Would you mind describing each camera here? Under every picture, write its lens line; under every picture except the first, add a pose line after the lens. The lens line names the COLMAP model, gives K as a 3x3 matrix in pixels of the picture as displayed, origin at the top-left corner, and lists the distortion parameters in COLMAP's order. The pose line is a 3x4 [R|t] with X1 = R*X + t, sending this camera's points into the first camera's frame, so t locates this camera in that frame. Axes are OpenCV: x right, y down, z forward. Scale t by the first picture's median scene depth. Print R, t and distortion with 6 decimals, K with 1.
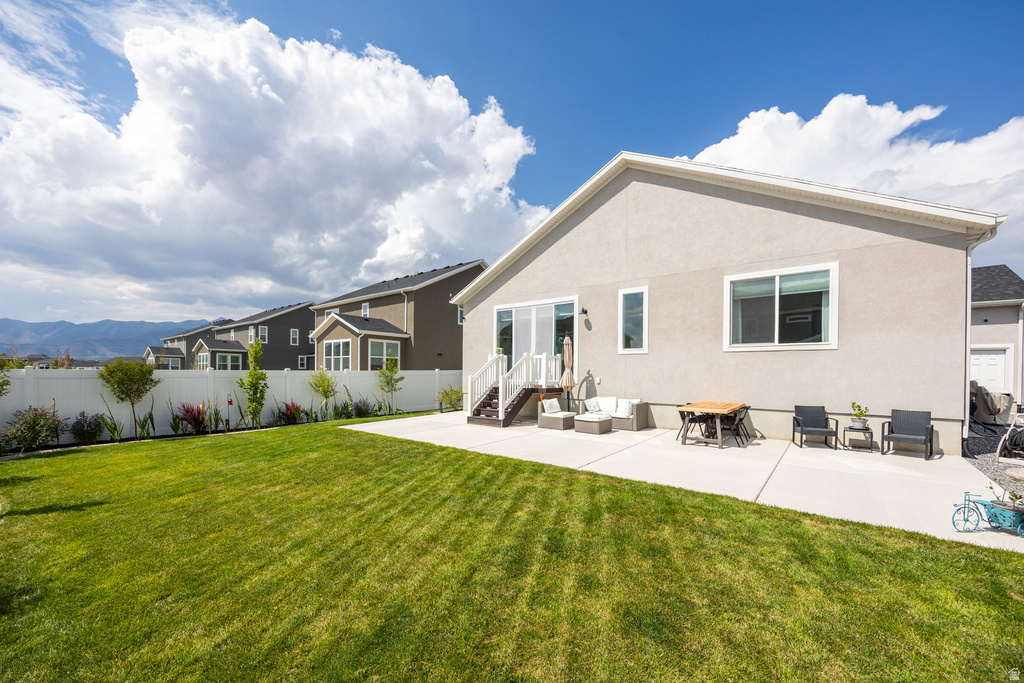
lens RADIAL K [[403.0, 0, 525.1], [0, 403.0, 373.1], [0, 0, 1]] dist [-0.001598, -0.000261]
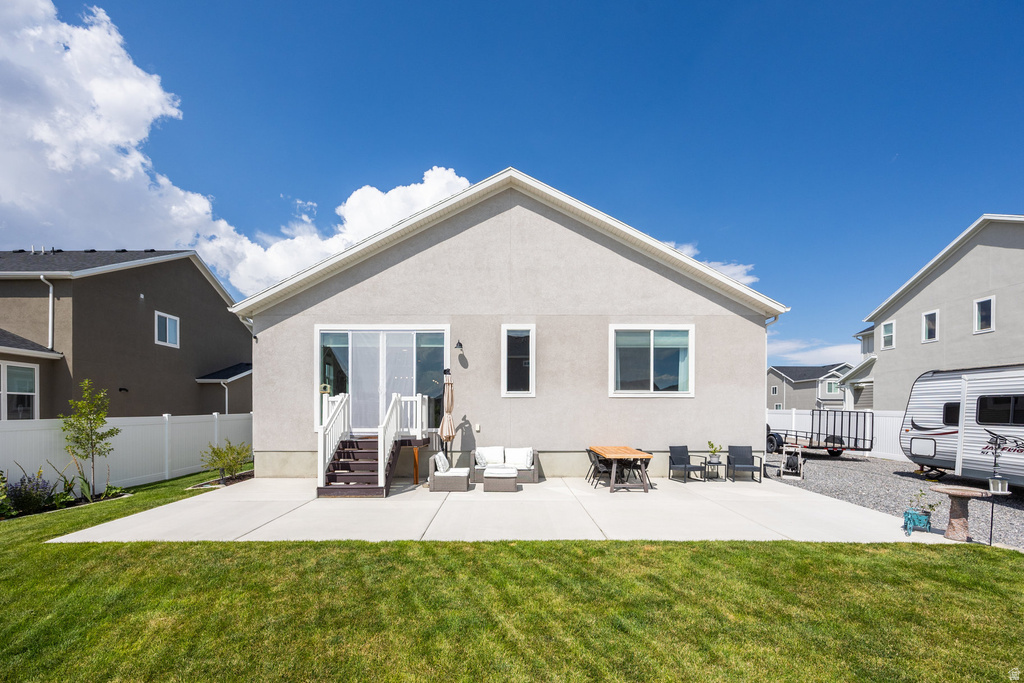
lens RADIAL K [[431.4, 0, 446.0], [0, 431.4, 414.5], [0, 0, 1]] dist [-0.000478, -0.000094]
pose [[0.784920, -0.010962, 0.619501, -0.442270], [0.007442, 0.999938, 0.008265, -0.018279], [-0.619553, -0.001877, 0.784953, 0.331565]]
